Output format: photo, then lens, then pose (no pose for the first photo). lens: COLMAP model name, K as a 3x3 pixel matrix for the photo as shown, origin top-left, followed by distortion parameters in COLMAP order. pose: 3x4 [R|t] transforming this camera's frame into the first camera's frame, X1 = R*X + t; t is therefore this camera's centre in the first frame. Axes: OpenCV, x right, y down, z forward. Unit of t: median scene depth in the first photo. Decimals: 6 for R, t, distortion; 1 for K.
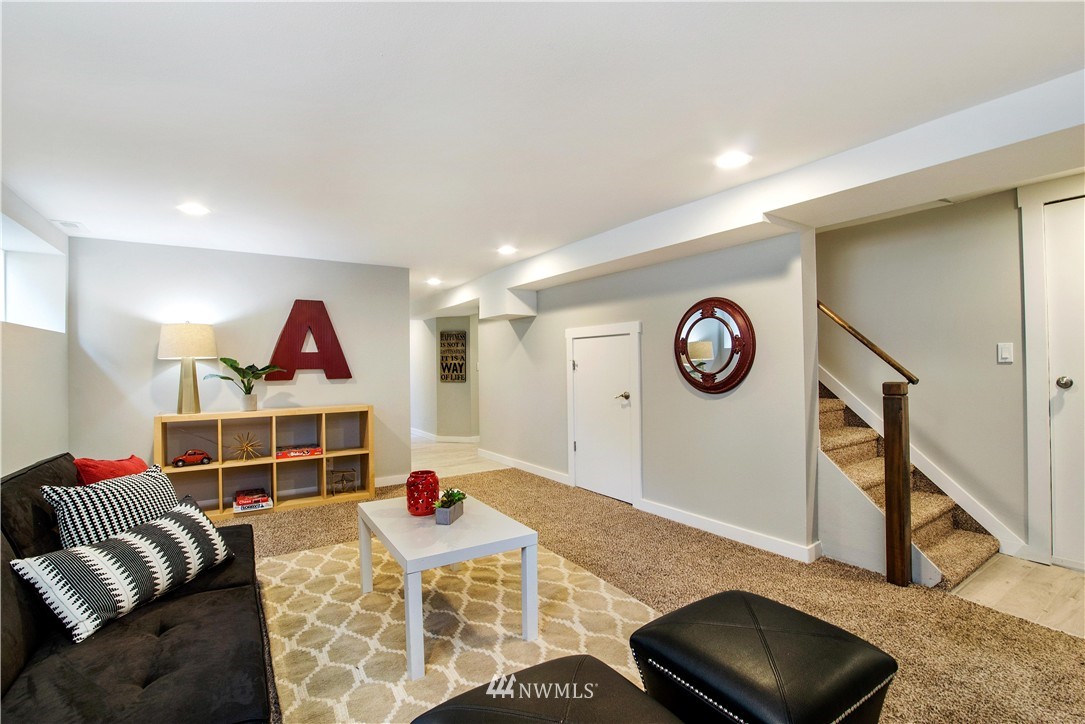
lens RADIAL K [[496.0, 0, 544.8], [0, 496.0, 348.4], [0, 0, 1]] dist [-0.004127, -0.001149]
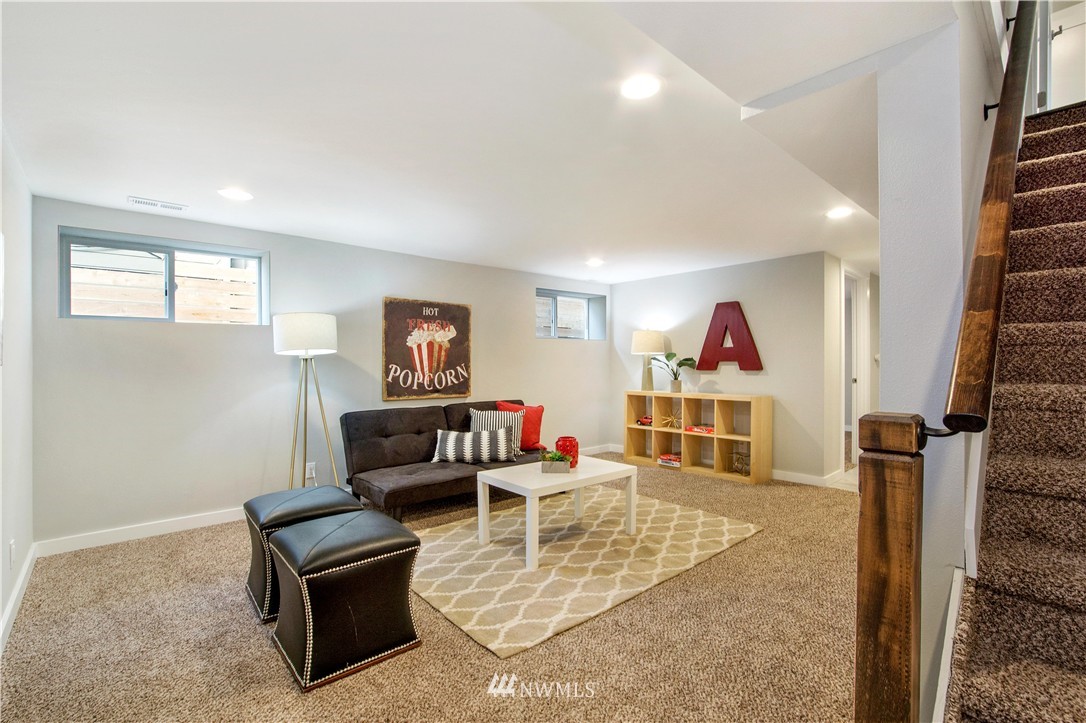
lens RADIAL K [[499.6, 0, 546.9], [0, 499.6, 362.2], [0, 0, 1]] dist [-0.000576, 0.000051]
pose [[0.147766, 0.011448, -0.988956, 0.673030], [0.037604, 0.999145, 0.017184, 0.008096], [0.988307, -0.039728, 0.147209, 0.451609]]
